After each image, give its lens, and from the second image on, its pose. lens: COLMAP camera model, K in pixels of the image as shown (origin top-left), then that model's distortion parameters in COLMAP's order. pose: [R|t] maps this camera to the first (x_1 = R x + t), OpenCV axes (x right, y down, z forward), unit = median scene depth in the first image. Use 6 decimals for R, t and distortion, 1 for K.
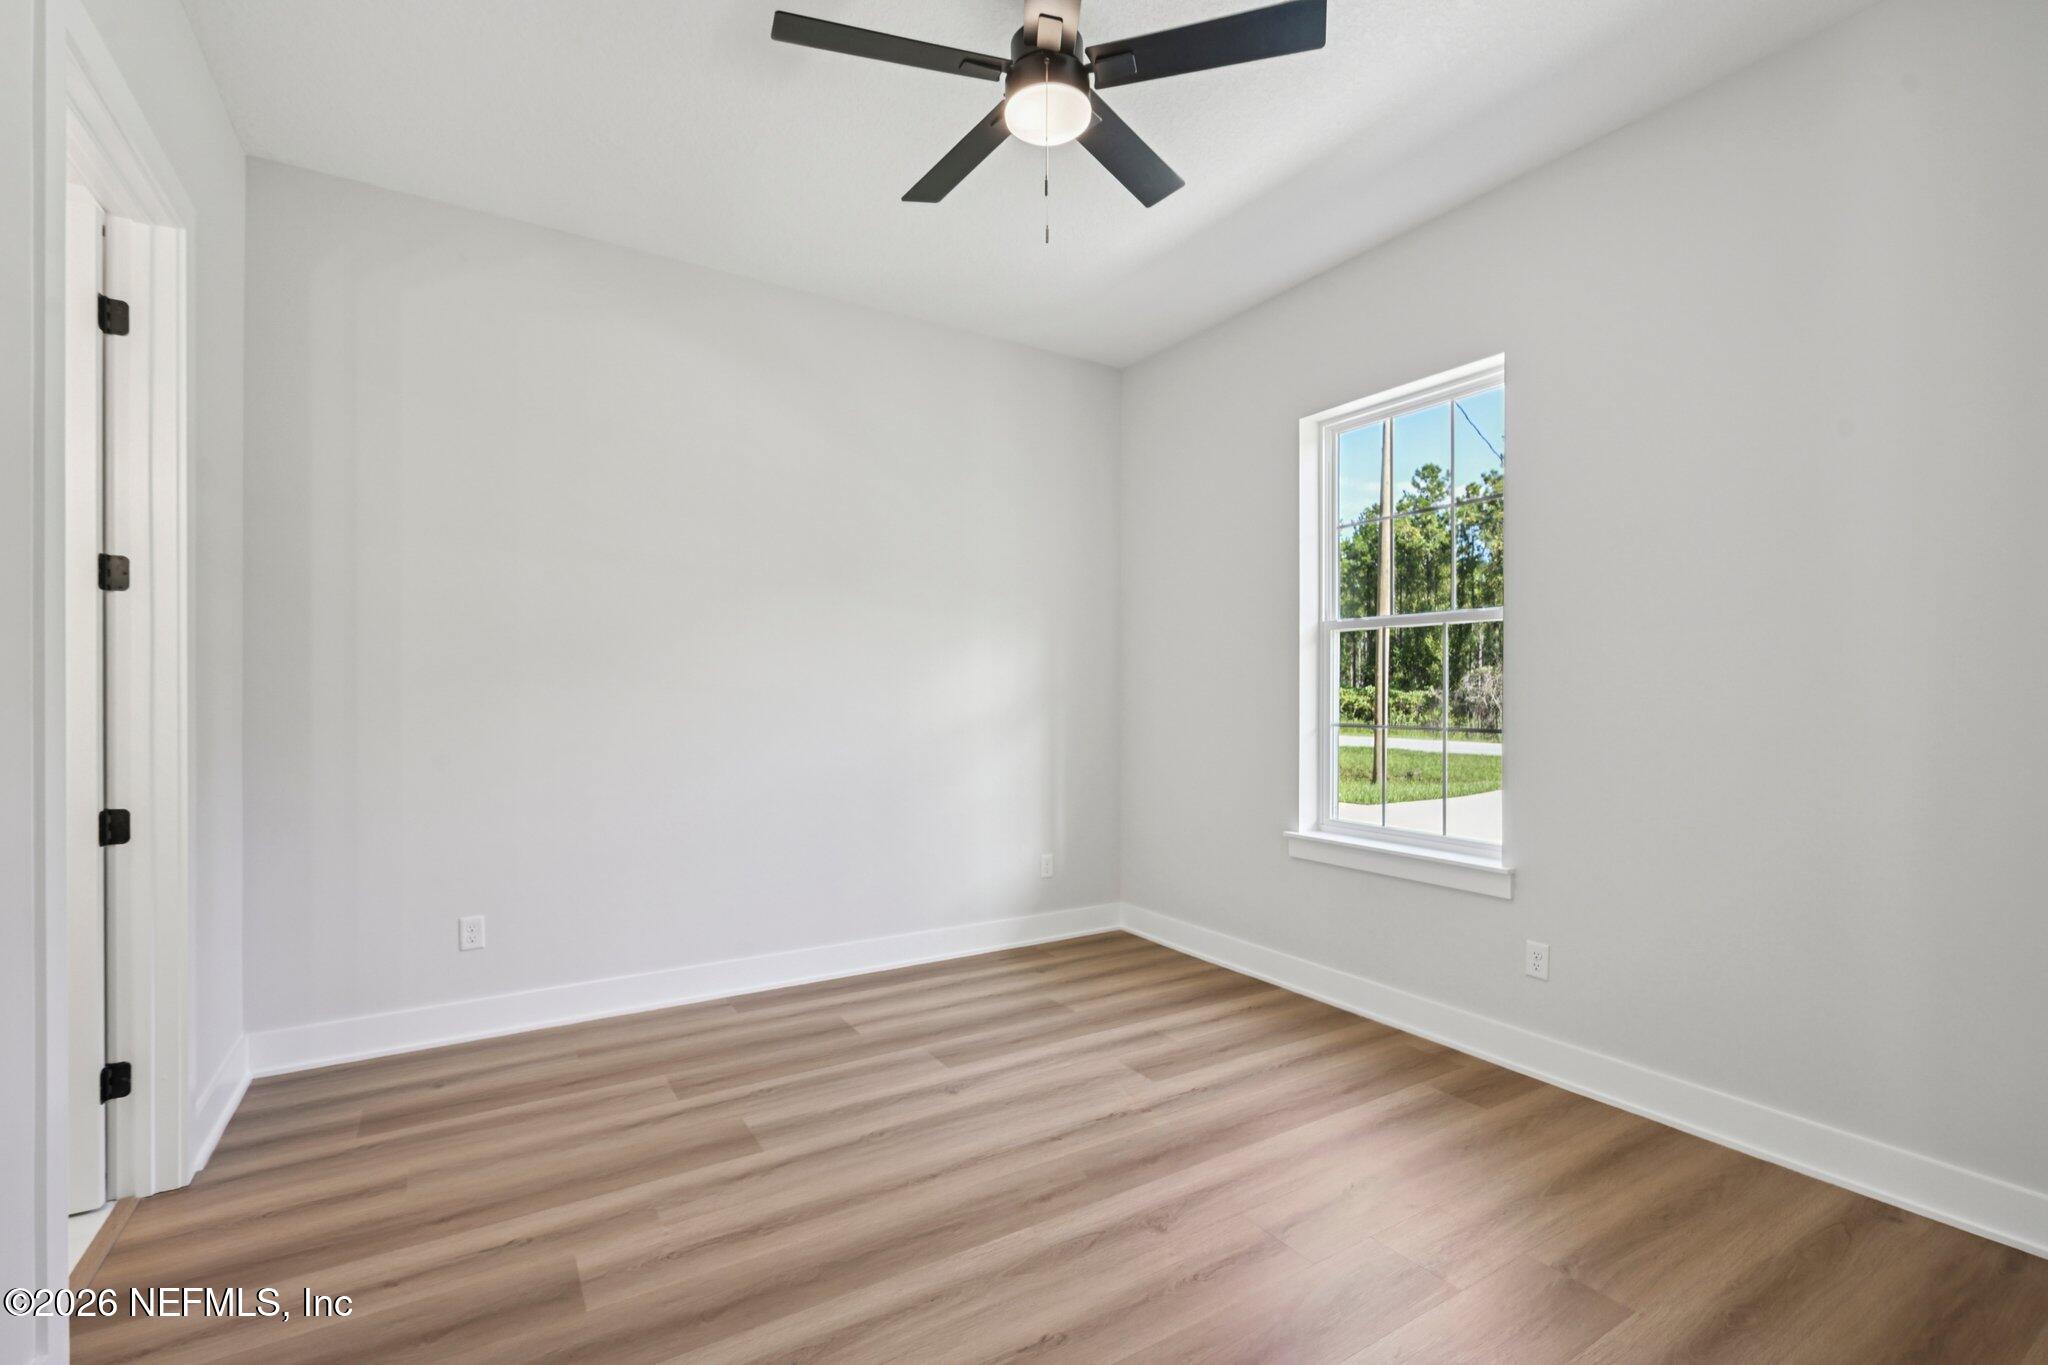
lens RADIAL K [[898.9, 0, 1030.2], [0, 898.9, 686.7], [0, 0, 1]] dist [0.001980, -0.000363]
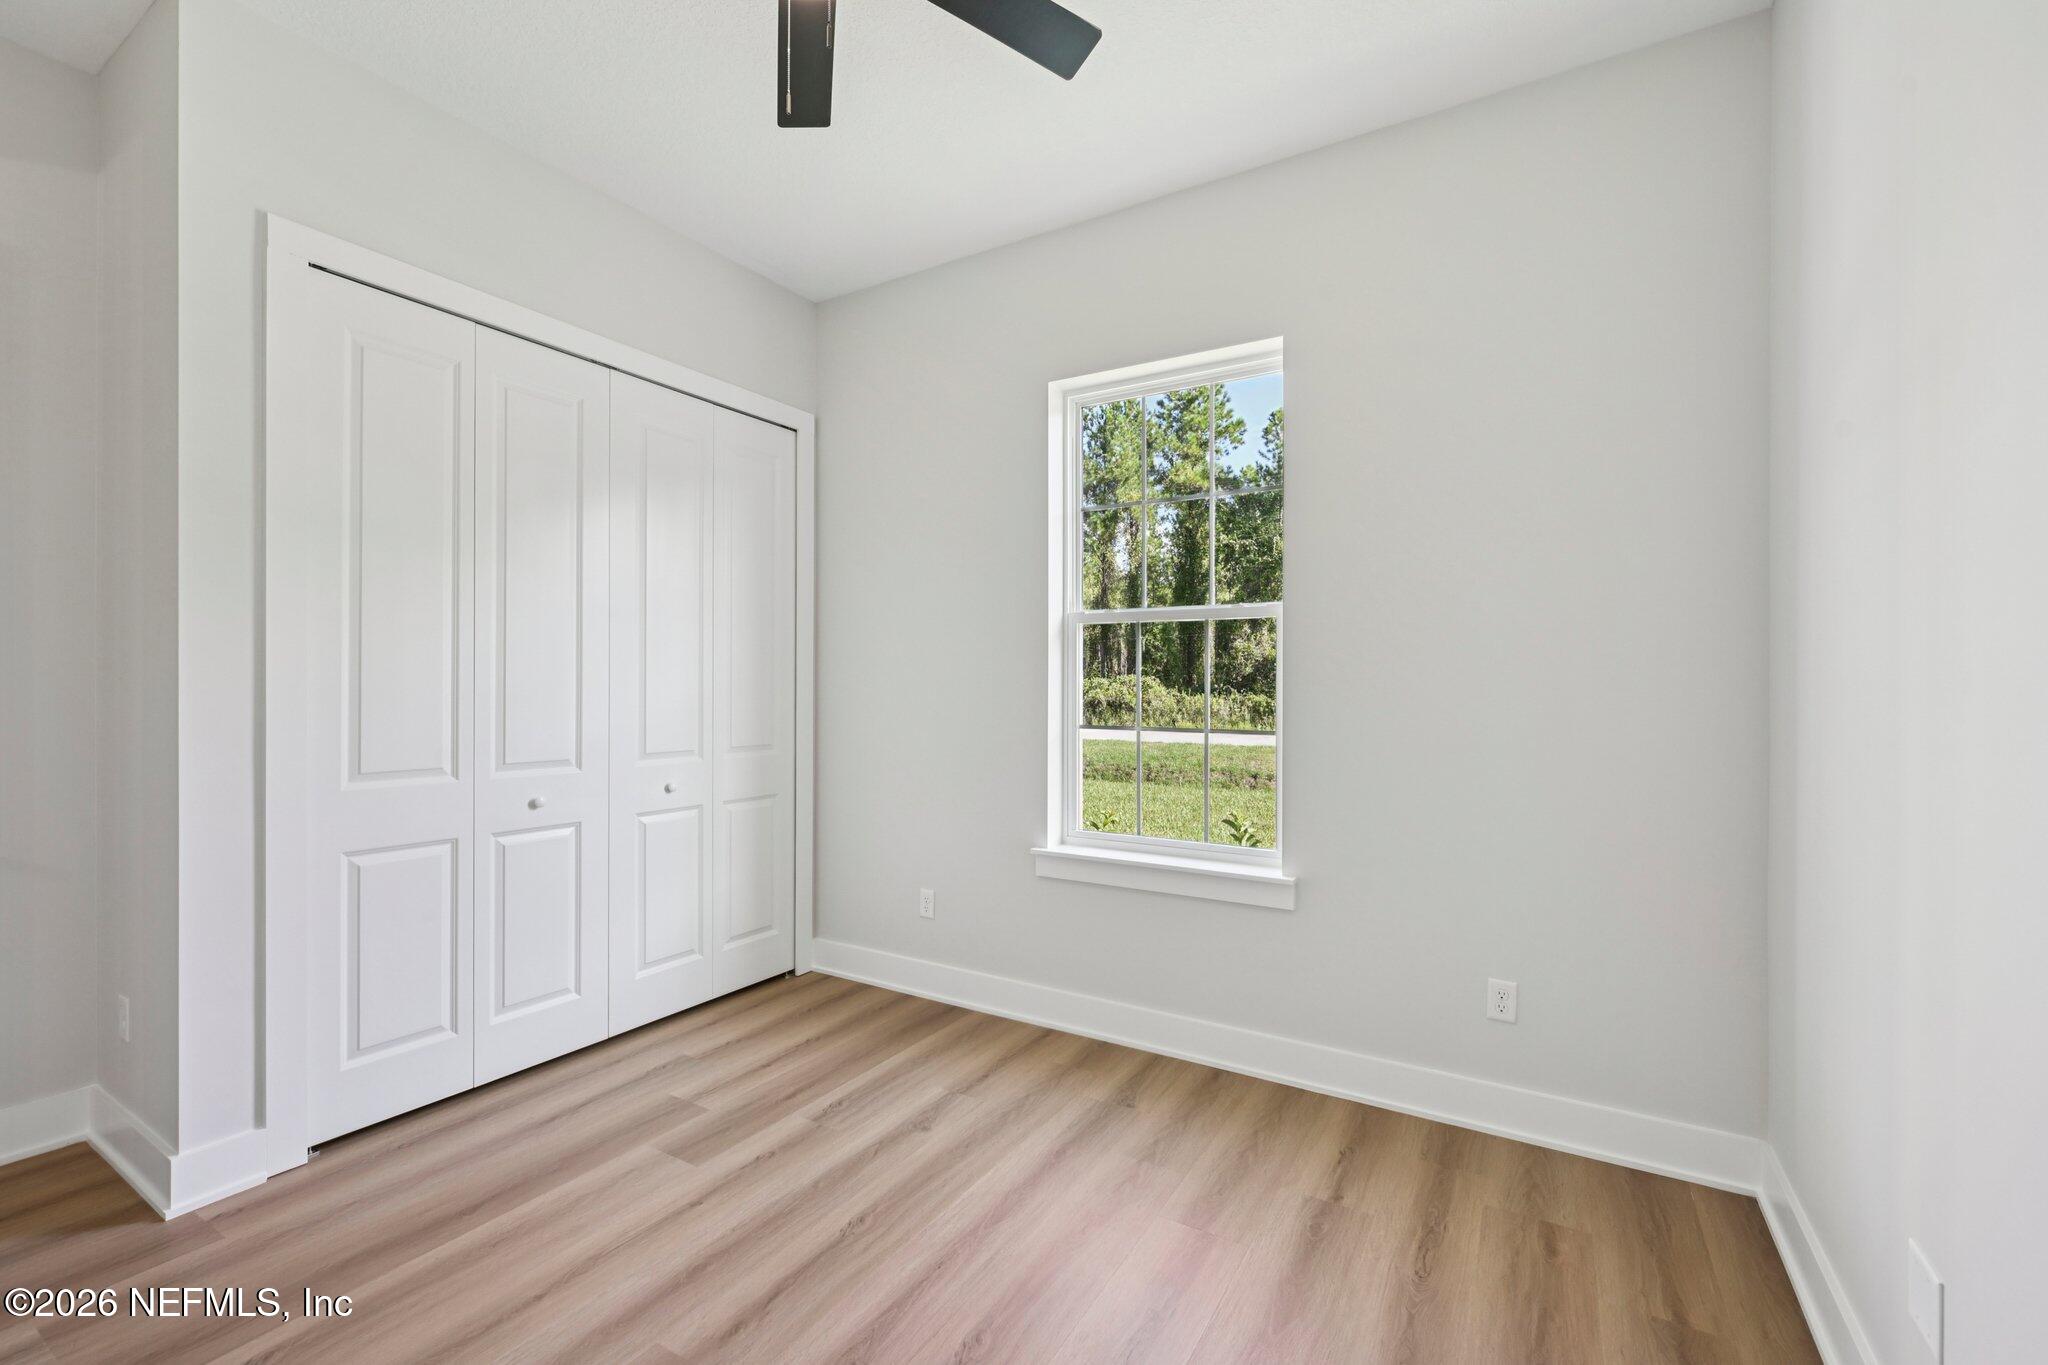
lens RADIAL K [[899.6, 0, 961.2], [0, 899.6, 699.3], [0, 0, 1]] dist [-0.004876, 0.000574]
pose [[0.912773, 0.005605, 0.408428, -0.163740], [-0.012944, 0.999801, 0.015206, 0.002395], [-0.408261, -0.019166, 0.912664, 0.251783]]
